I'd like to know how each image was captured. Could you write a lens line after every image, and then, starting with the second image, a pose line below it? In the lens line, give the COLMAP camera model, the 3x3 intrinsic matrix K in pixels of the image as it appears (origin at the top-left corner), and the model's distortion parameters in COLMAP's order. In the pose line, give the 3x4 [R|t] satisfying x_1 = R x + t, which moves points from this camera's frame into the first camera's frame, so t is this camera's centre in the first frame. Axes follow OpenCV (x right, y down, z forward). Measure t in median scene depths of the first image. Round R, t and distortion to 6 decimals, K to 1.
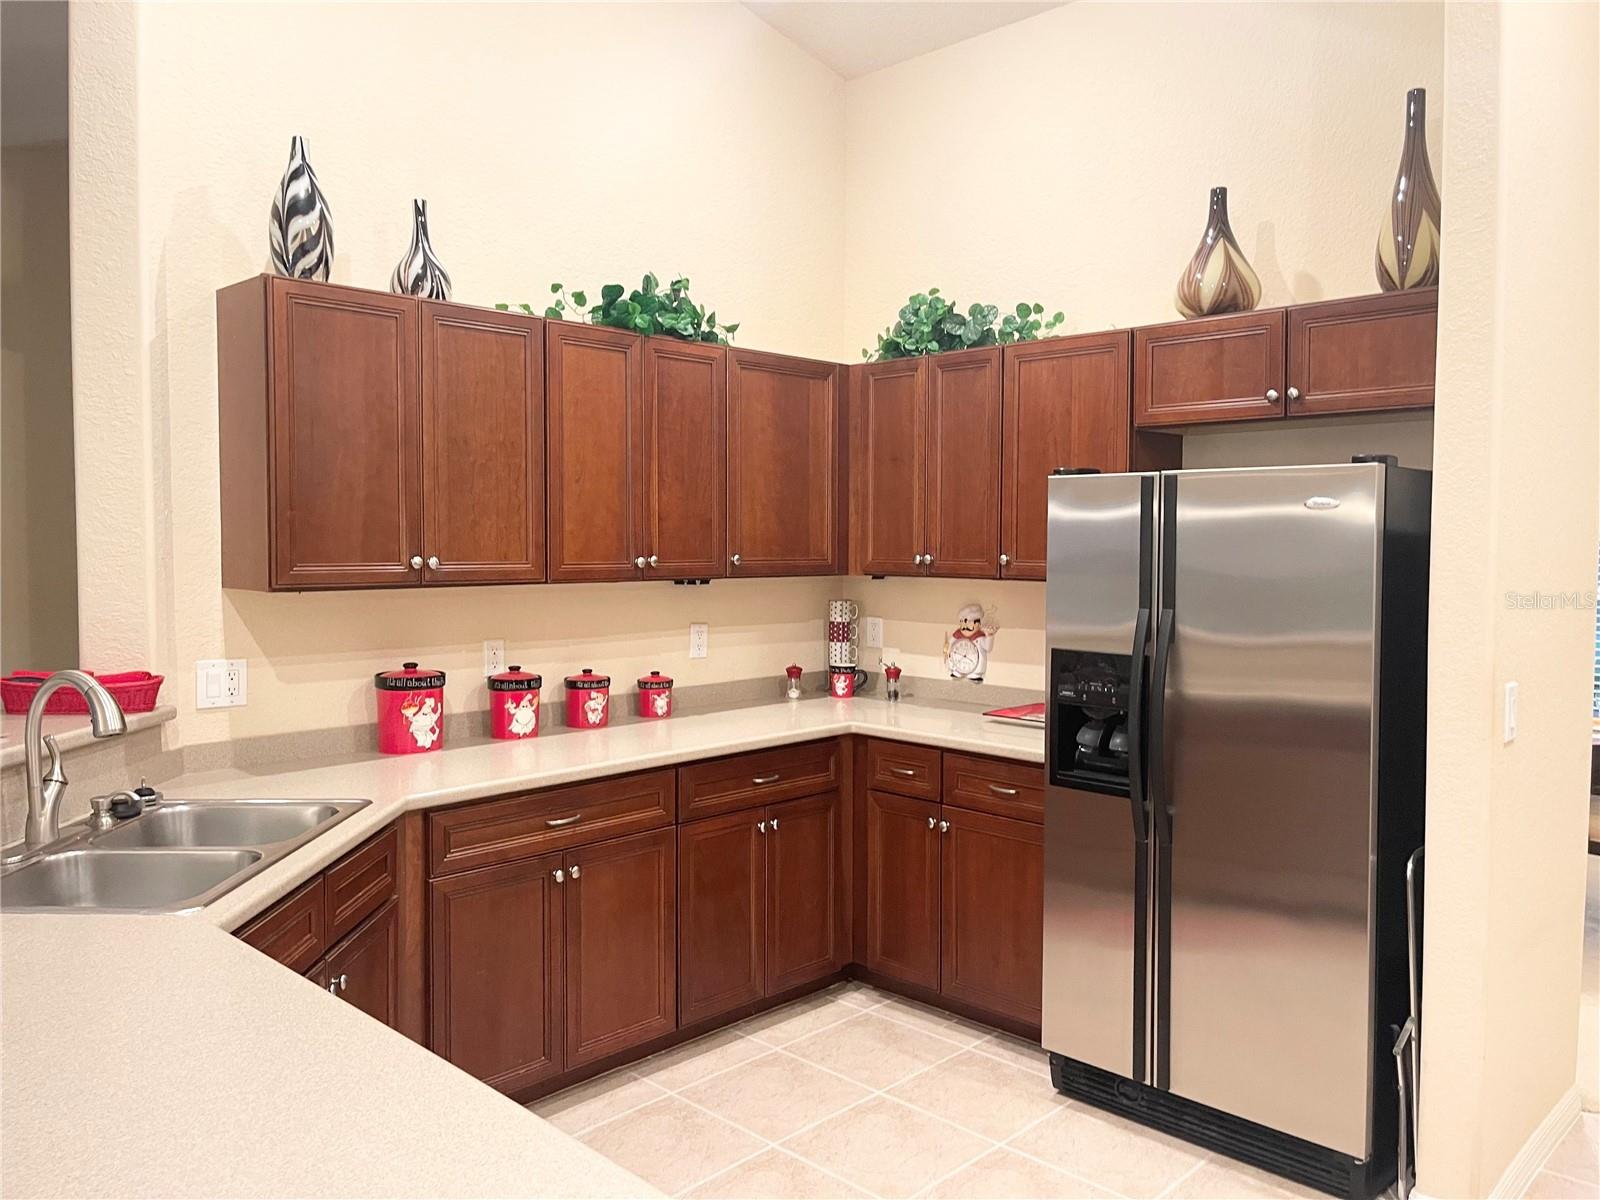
lens RADIAL K [[1208.0, 0, 795.2], [0, 1208.0, 599.3], [0, 0, 1]] dist [0.042445, -0.034503]
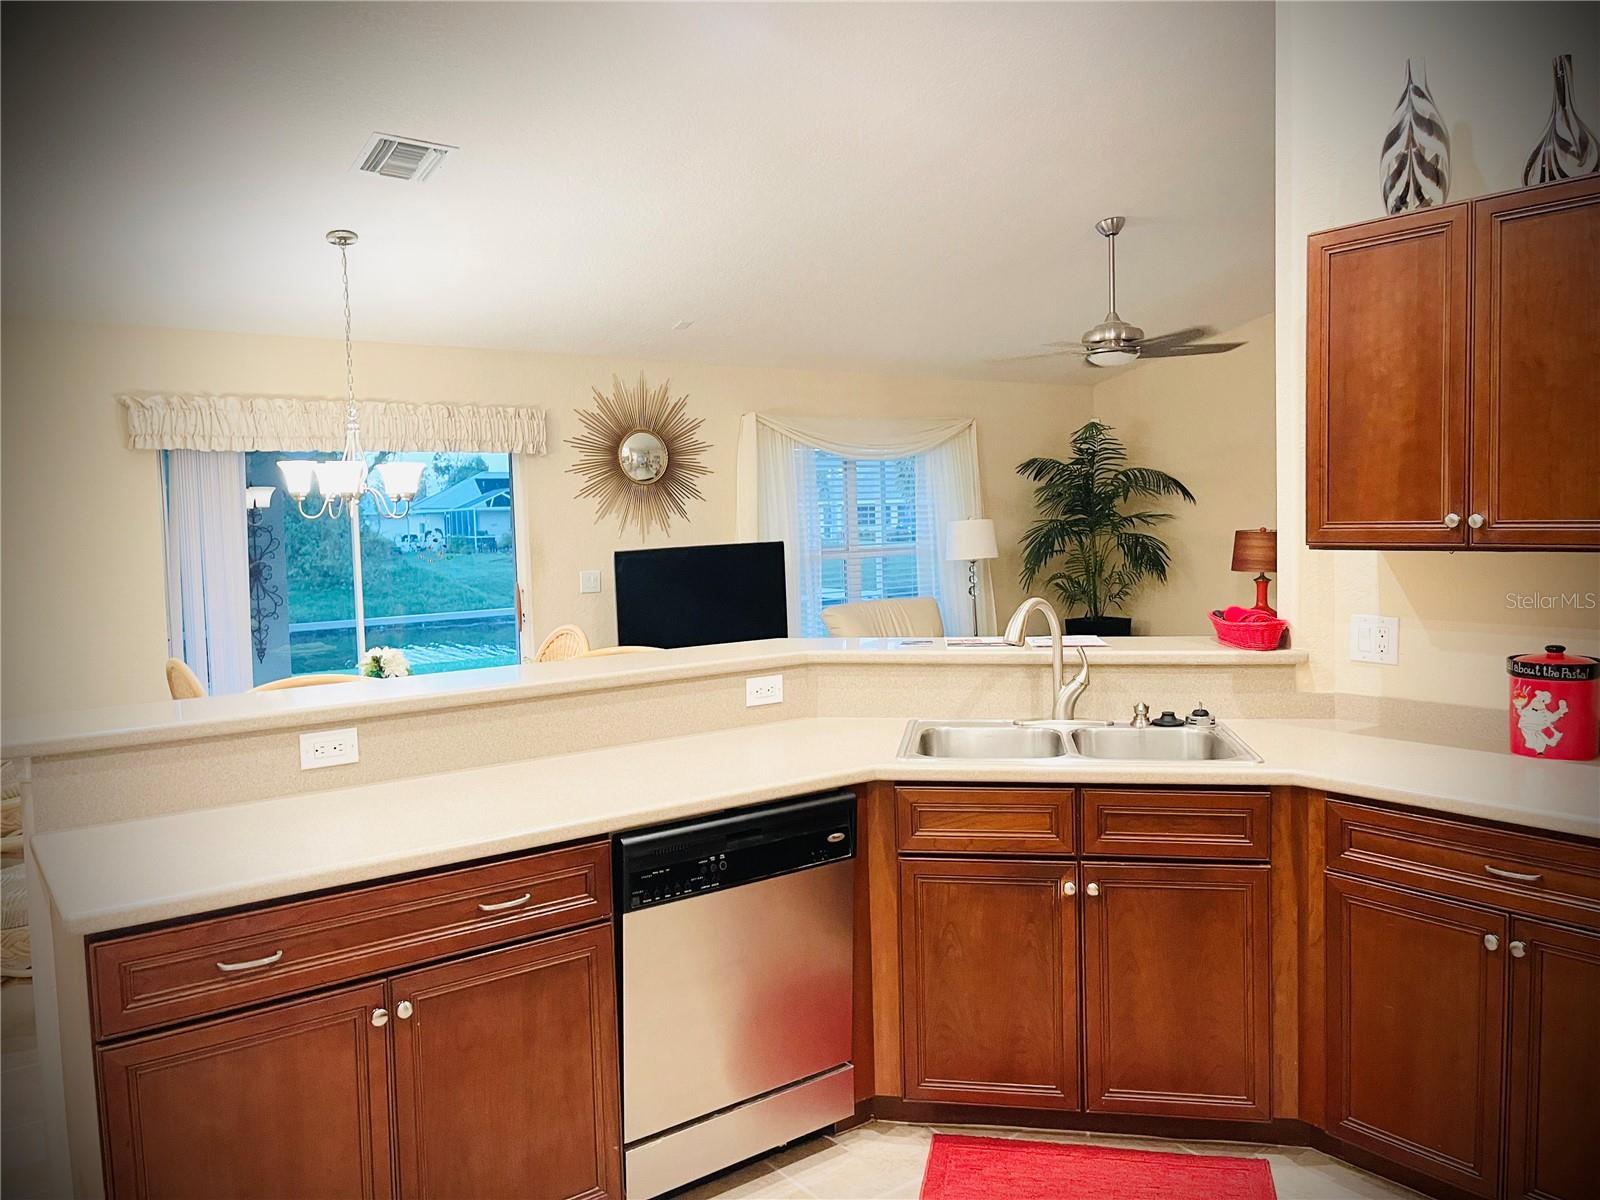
lens RADIAL K [[1208.0, 0, 802.2], [0, 1208.0, 596.9], [0, 0, 1]] dist [0.042445, -0.034503]
pose [[-0.148564, 0.069195, -0.986479, 0.570063], [-0.026458, 0.996914, 0.073912, -0.026854], [0.988549, 0.037081, -0.146275, 0.652768]]
